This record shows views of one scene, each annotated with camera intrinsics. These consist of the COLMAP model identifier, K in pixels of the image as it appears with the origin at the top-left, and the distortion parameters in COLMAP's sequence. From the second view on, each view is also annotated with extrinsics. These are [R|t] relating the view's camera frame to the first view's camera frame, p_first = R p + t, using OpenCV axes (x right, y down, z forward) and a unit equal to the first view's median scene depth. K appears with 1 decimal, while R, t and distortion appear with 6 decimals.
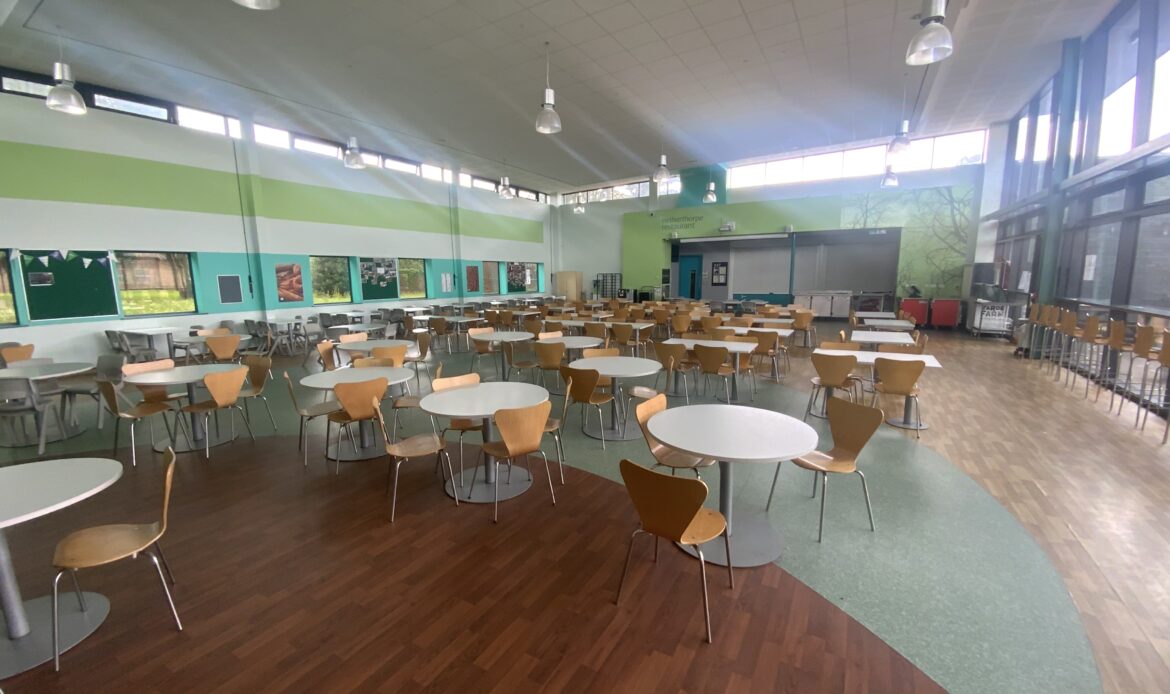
lens RADIAL K [[478.0, 0, 585.2], [0, 478.0, 349.4], [0, 0, 1]] dist [0.027865, -0.020778]
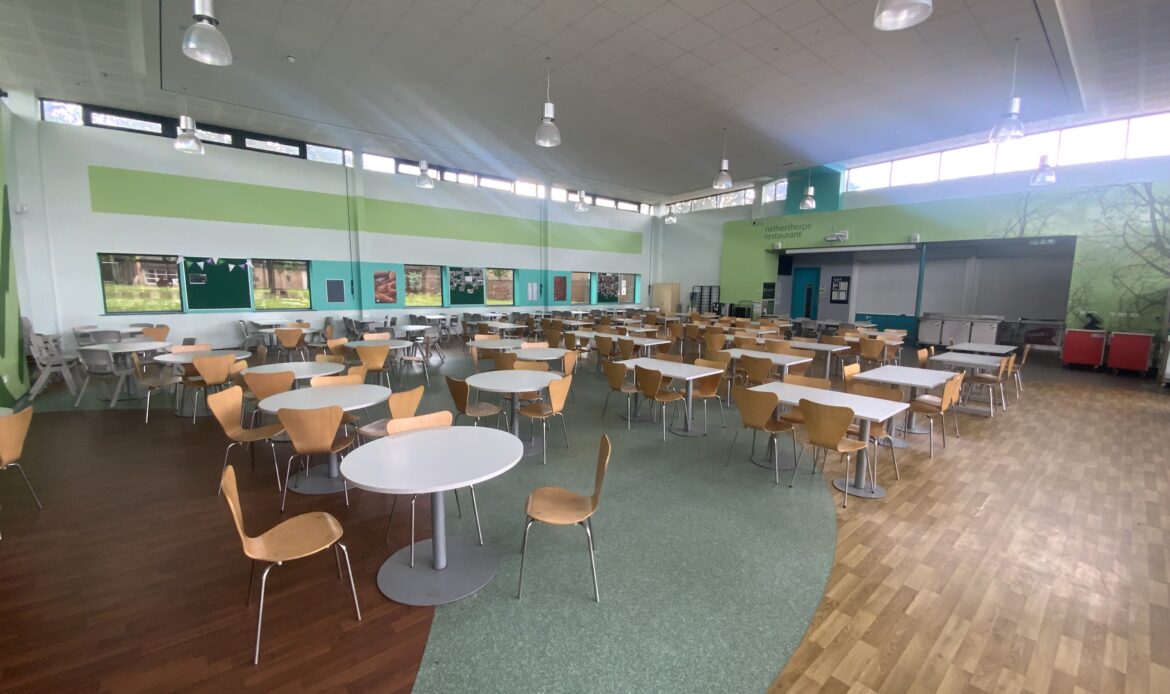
lens RADIAL K [[478.0, 0, 585.2], [0, 478.0, 349.4], [0, 0, 1]] dist [0.027865, -0.020778]
pose [[0.944615, 0.067735, -0.321115, 0.177358], [-0.074570, 0.997175, -0.009021, -0.010471], [0.319597, 0.032467, 0.946997, 0.041498]]
